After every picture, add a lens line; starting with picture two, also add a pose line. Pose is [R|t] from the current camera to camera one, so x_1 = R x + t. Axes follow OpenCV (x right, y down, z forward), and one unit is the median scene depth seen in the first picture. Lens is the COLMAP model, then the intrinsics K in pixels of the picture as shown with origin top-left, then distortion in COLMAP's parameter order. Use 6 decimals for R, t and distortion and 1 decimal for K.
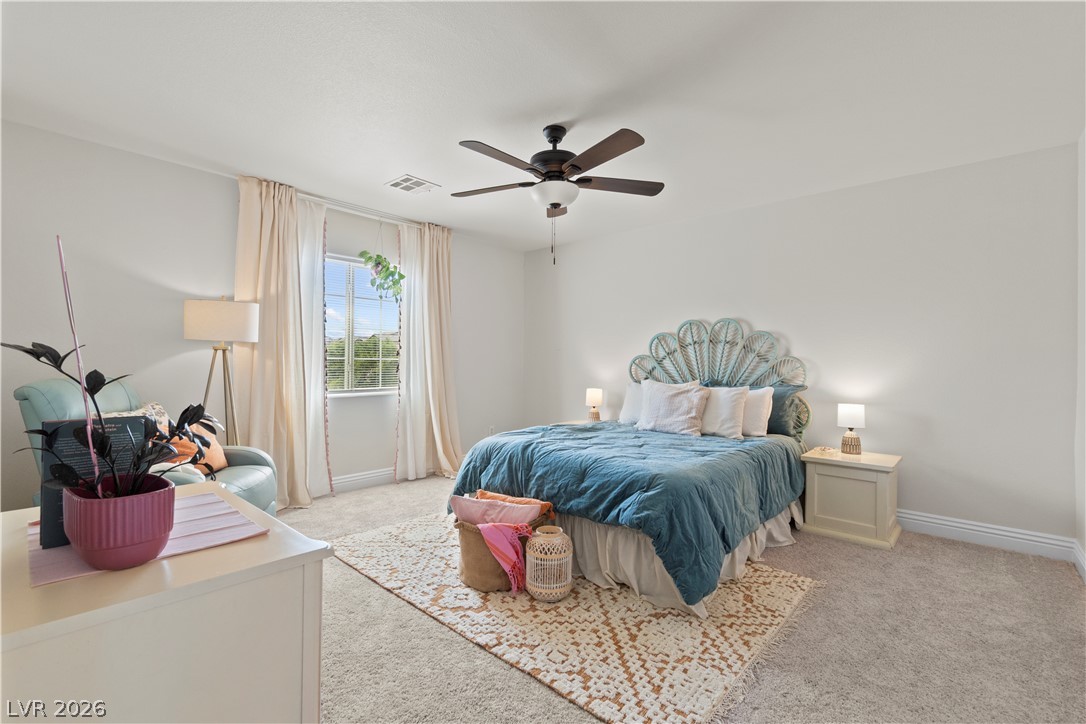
lens RADIAL K [[477.3, 0, 543.1], [0, 477.3, 352.9], [0, 0, 1]] dist [-0.002158, -0.000181]
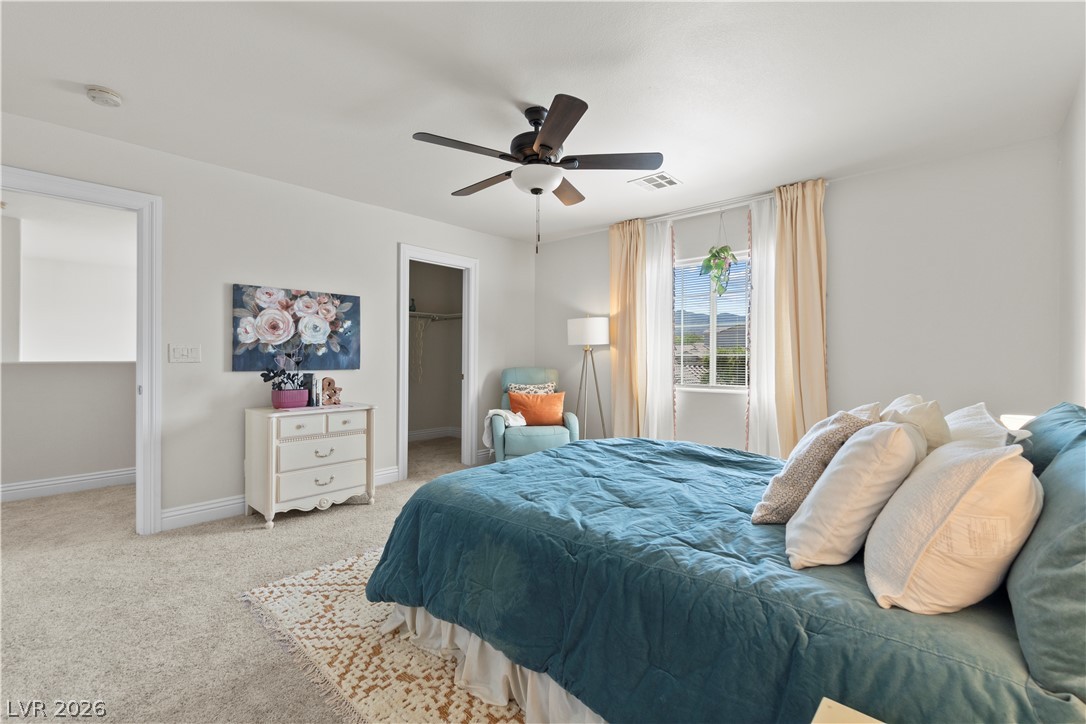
lens RADIAL K [[477.3, 0, 543.1], [0, 477.3, 352.9], [0, 0, 1]] dist [-0.002158, -0.000181]
pose [[-0.009025, -0.017322, -0.999809, 0.680314], [0.018786, 0.999671, -0.017489, 0.020145], [0.999783, -0.018940, -0.008697, 0.714001]]
